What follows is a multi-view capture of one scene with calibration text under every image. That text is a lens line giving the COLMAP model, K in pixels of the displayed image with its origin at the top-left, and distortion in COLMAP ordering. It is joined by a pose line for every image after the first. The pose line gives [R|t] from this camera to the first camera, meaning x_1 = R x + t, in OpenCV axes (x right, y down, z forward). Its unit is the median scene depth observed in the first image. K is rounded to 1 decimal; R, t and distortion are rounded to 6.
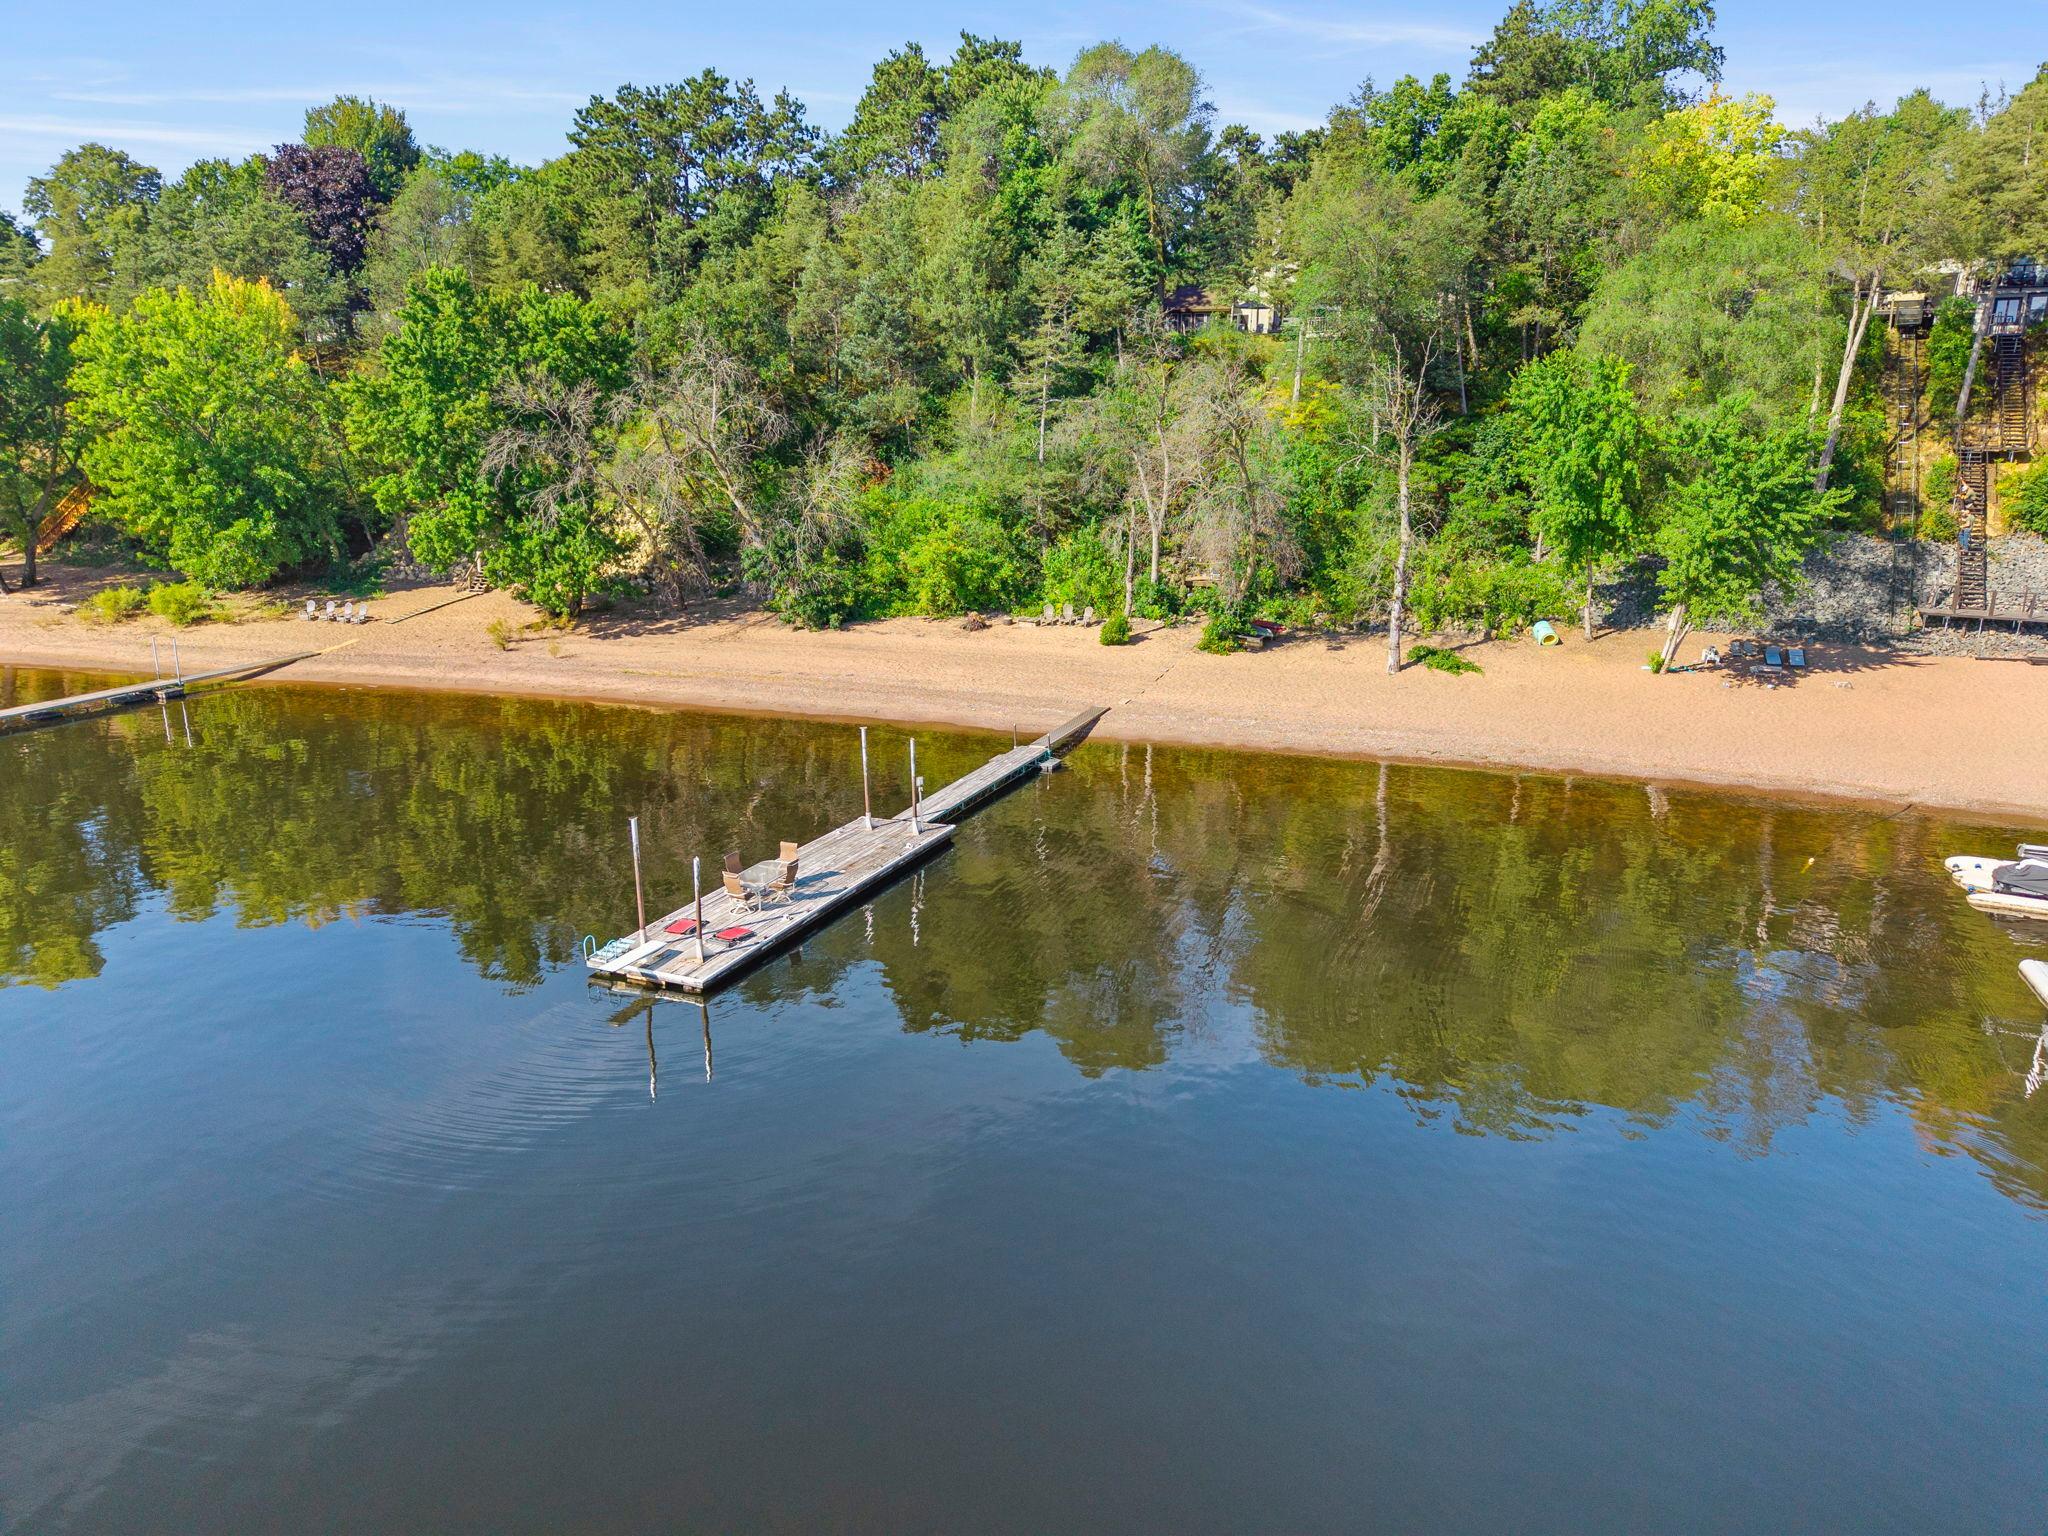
lens RADIAL K [[1385.3, 0, 1024.0], [0, 1385.3, 768.0], [0, 0, 1]] dist [0.016824, -0.010042]
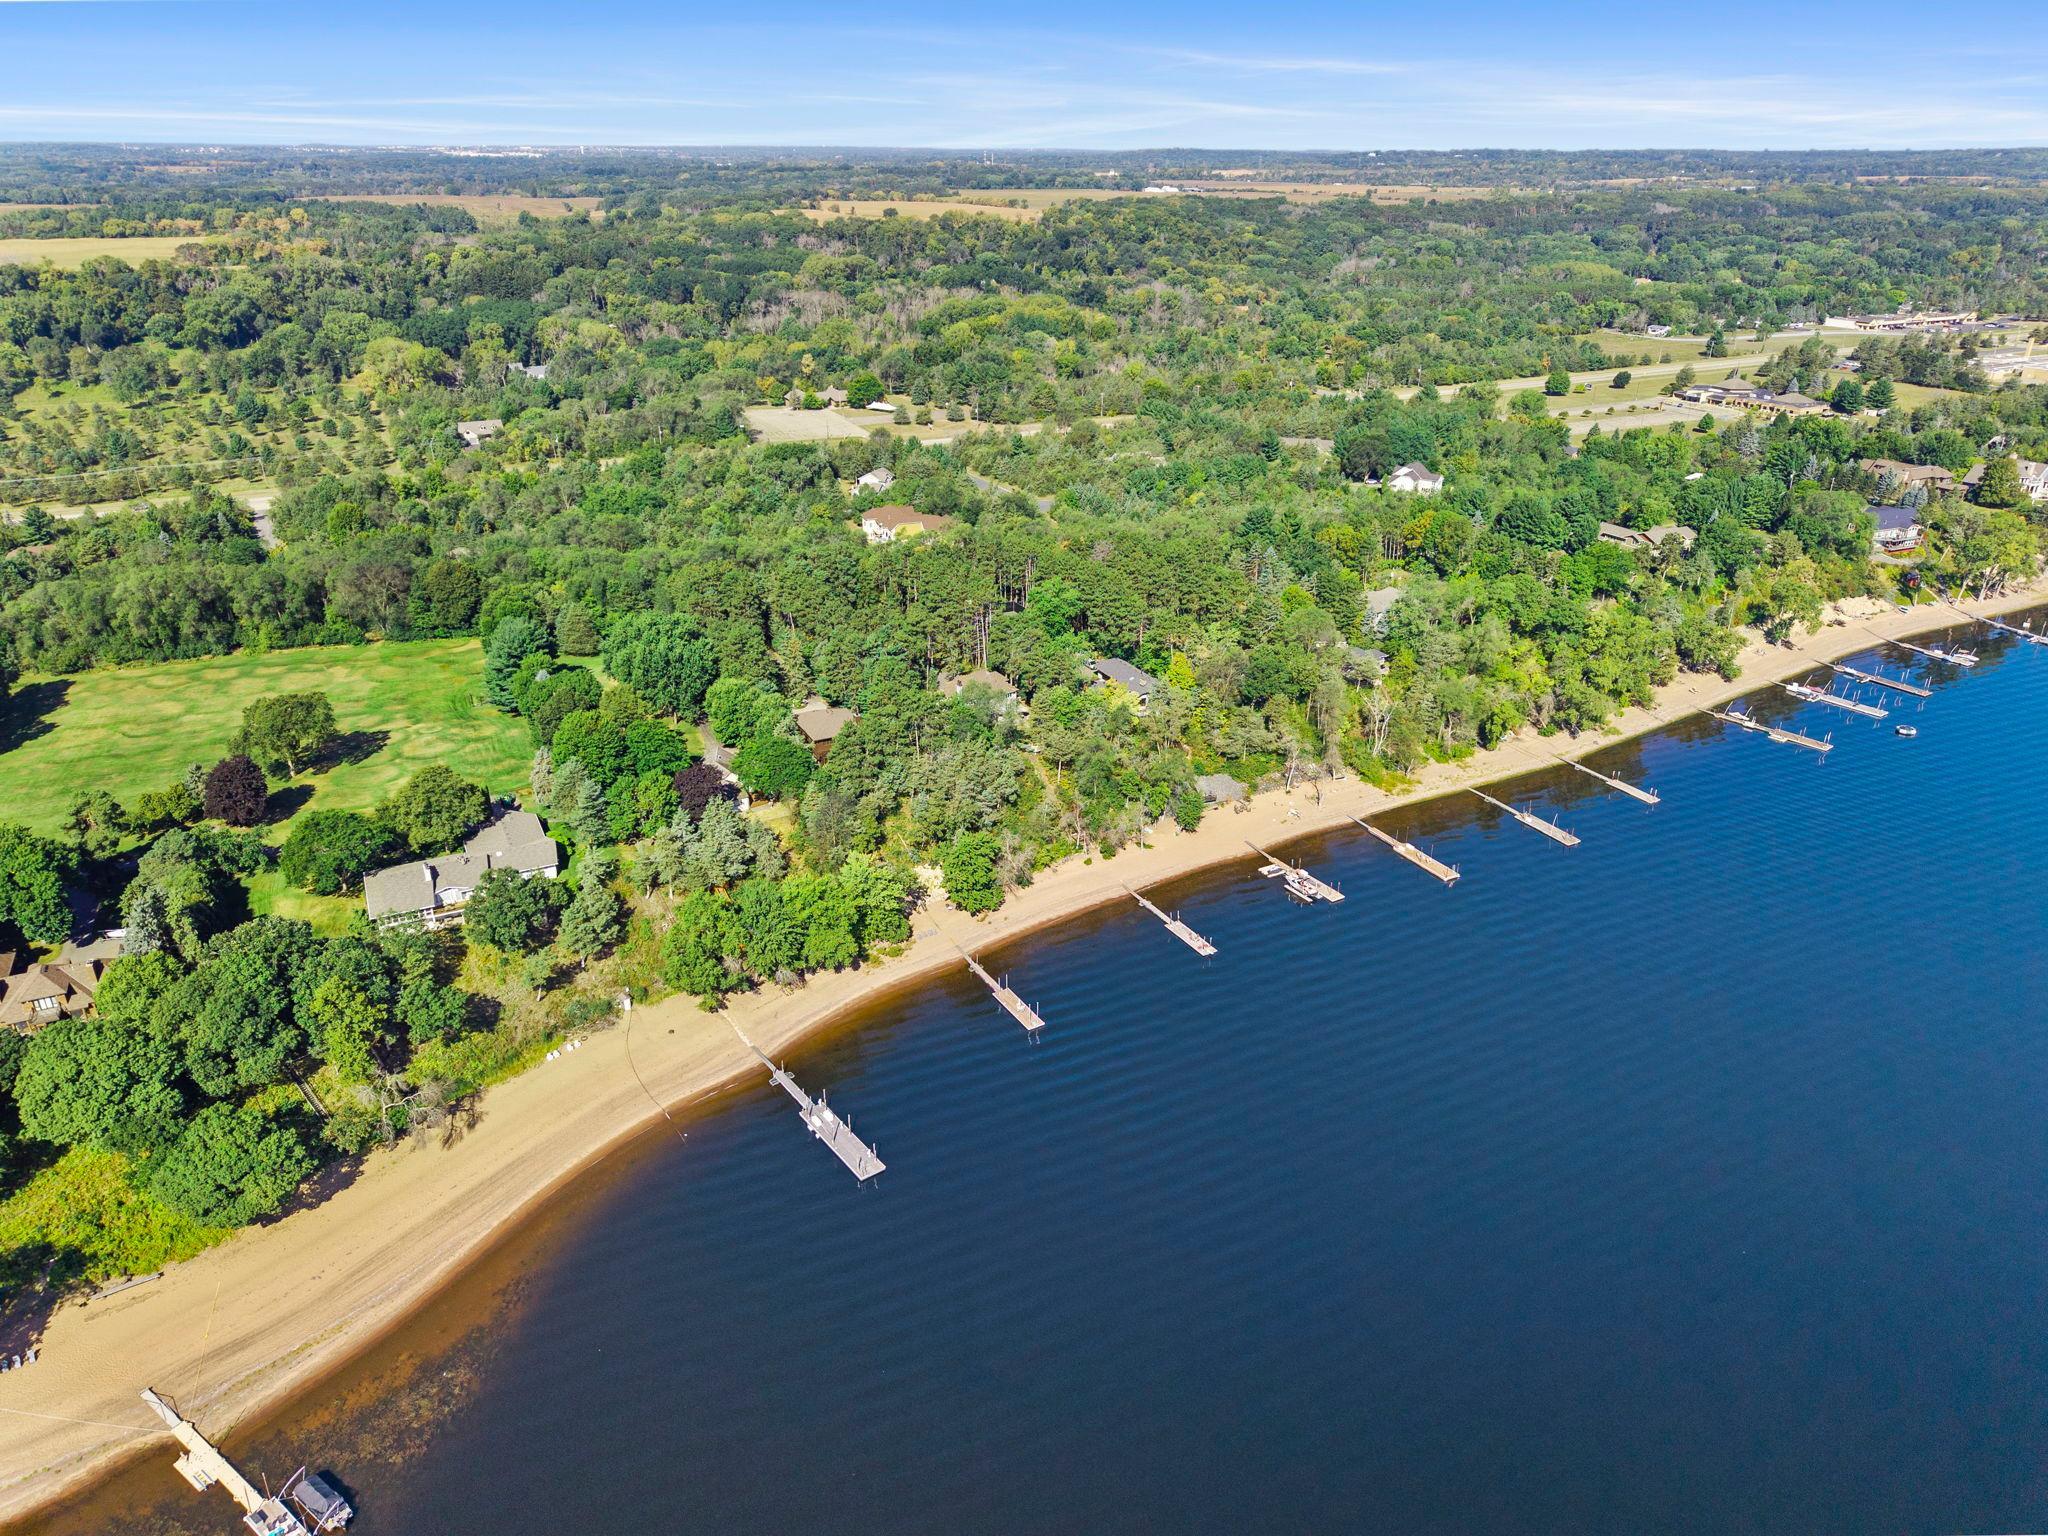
lens RADIAL K [[1414.3, 0, 1061.3], [0, 1414.3, 764.8], [0, 0, 1]] dist [0.000314, -0.000558]
pose [[0.583384, -0.327871, 0.743077, -3.029437], [0.198923, 0.944713, 0.260667, -1.492629], [-0.787460, -0.004254, 0.616351, -1.585149]]
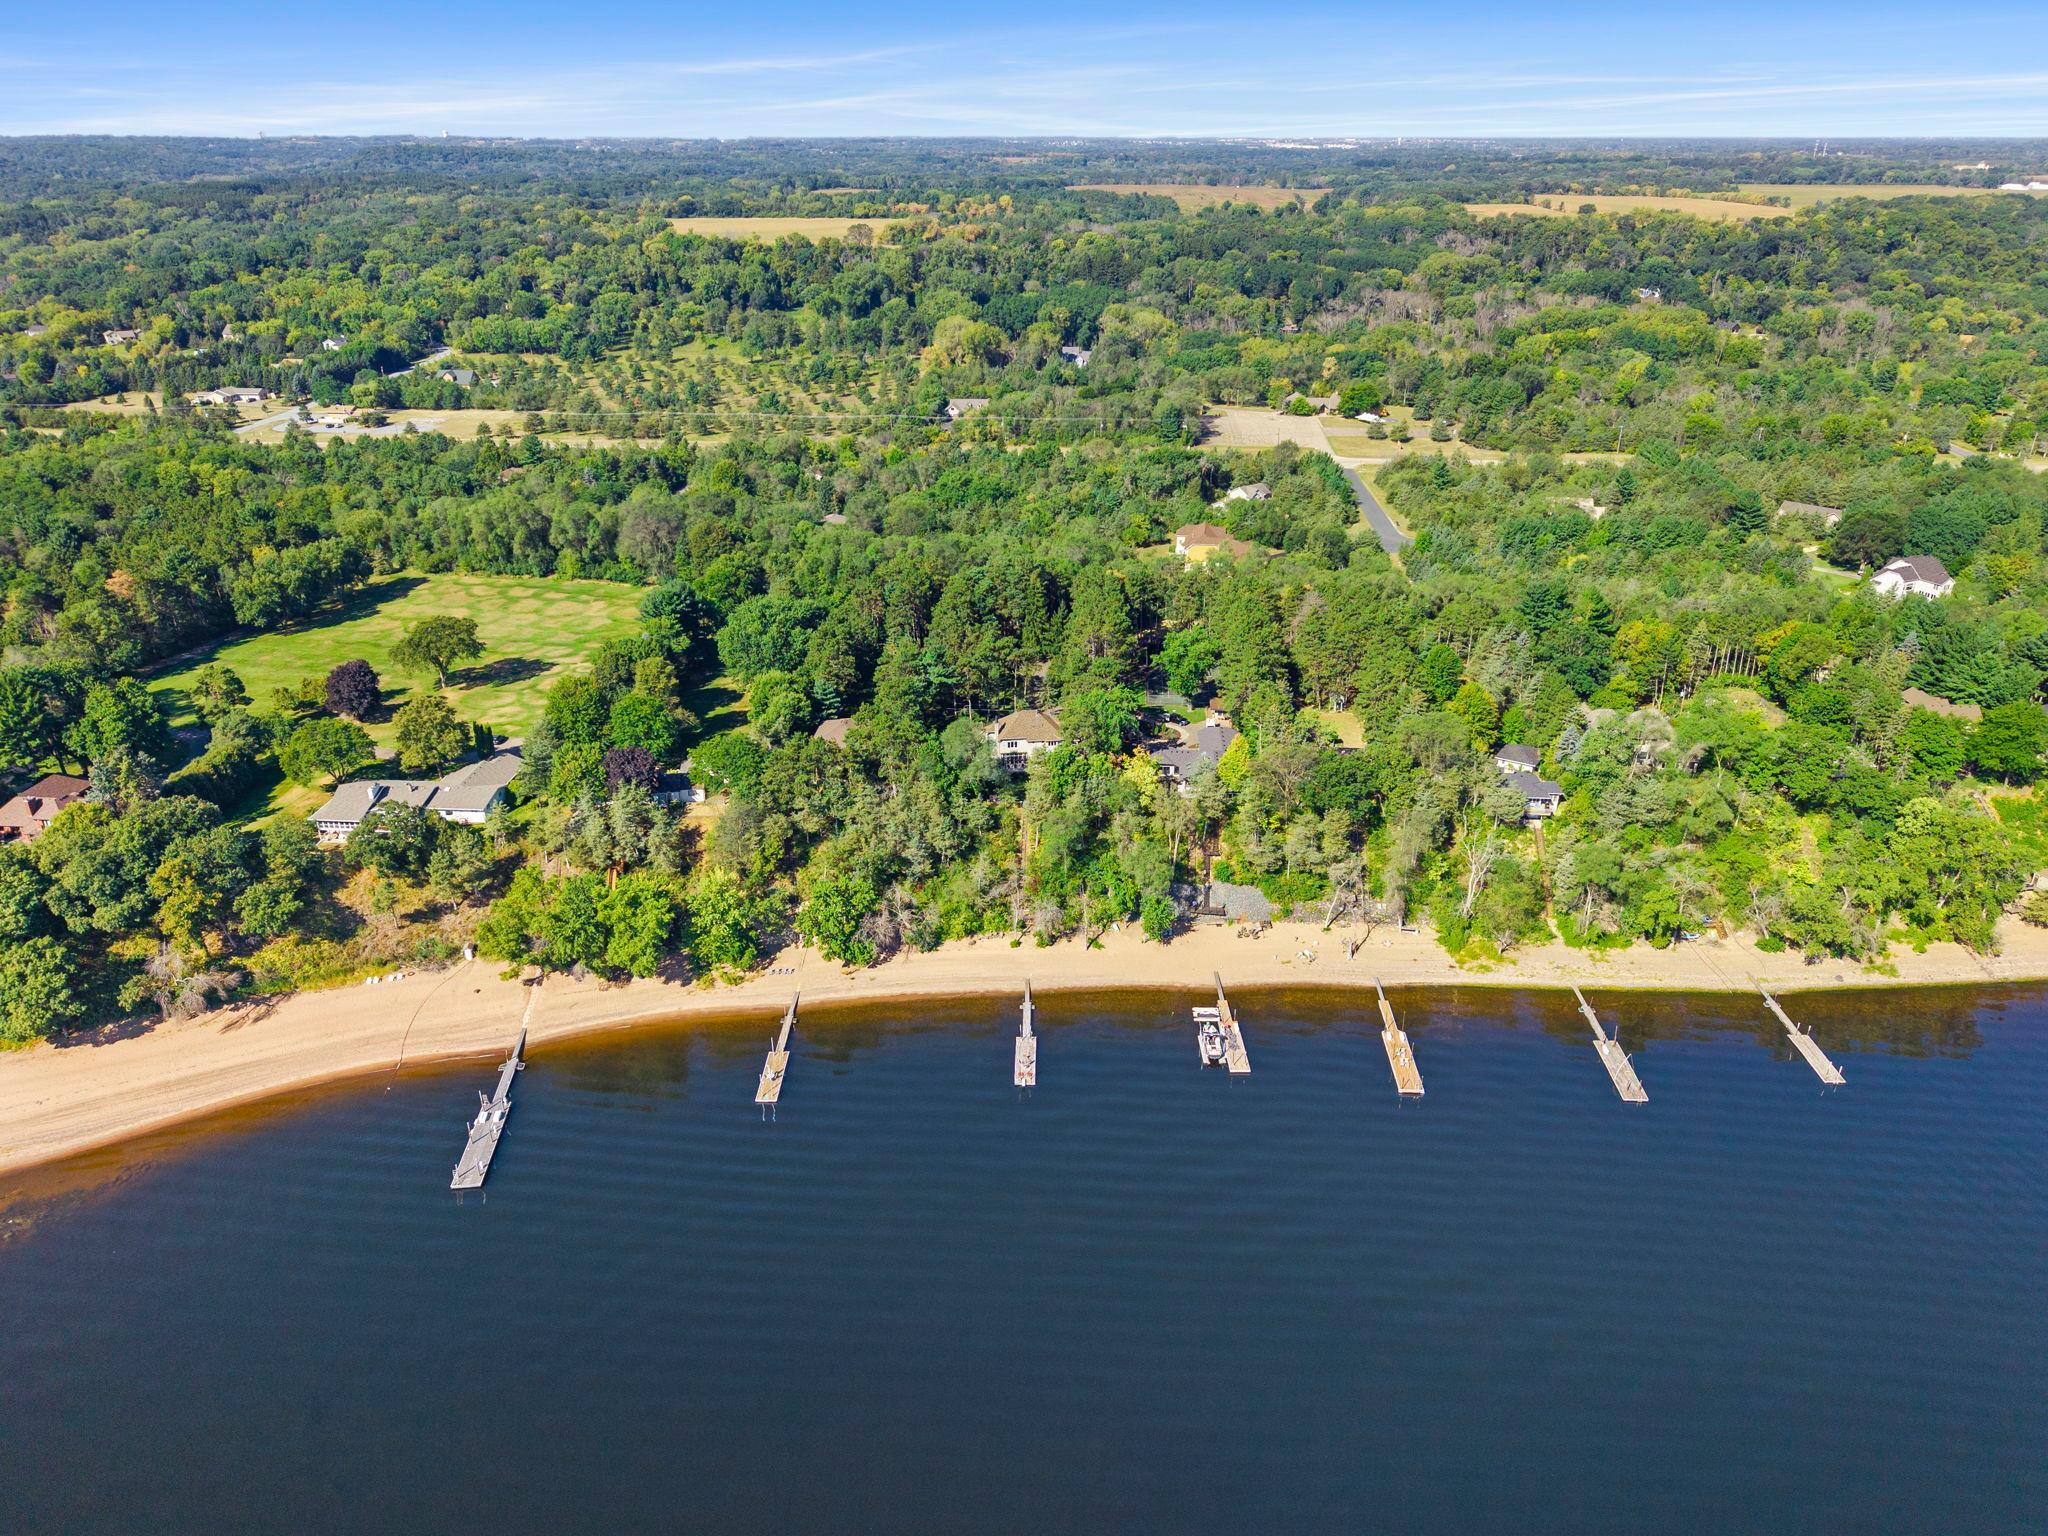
lens RADIAL K [[1428.2, 0, 1030.1], [0, 1428.2, 764.4], [0, 0, 1]] dist [0.011377, -0.004930]
pose [[0.922319, -0.160183, 0.351667, -1.148285], [0.100122, 0.978021, 0.182895, -1.250902], [-0.373235, -0.133478, 0.918085, -2.461823]]
